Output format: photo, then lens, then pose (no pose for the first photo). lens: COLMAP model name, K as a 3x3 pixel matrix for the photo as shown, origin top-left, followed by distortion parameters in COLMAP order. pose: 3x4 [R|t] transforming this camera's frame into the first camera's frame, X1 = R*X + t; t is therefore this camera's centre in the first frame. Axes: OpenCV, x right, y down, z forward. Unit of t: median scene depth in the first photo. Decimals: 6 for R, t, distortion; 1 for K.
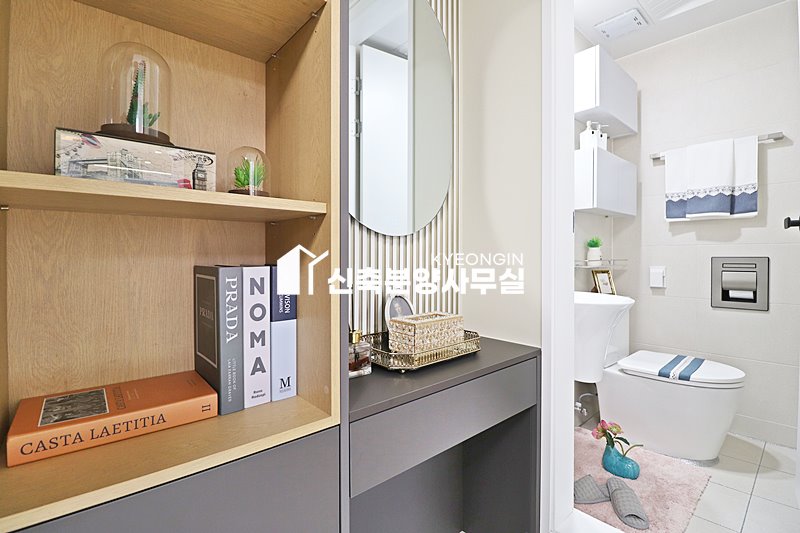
lens RADIAL K [[369.6, 0, 399.7], [0, 369.6, 261.3], [0, 0, 1]] dist [-0.011405, -0.007403]
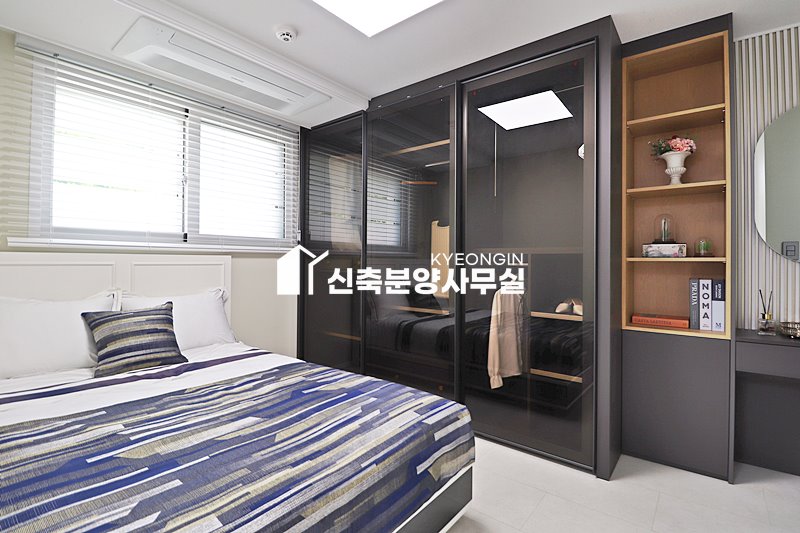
lens RADIAL K [[369.6, 0, 400.0], [0, 369.6, 261.5], [0, 0, 1]] dist [-0.011405, -0.007403]
pose [[0.156790, -0.001064, -0.987631, 1.431795], [-0.015975, 0.999866, -0.003613, -0.054475], [0.987503, 0.016344, 0.156752, -1.240858]]
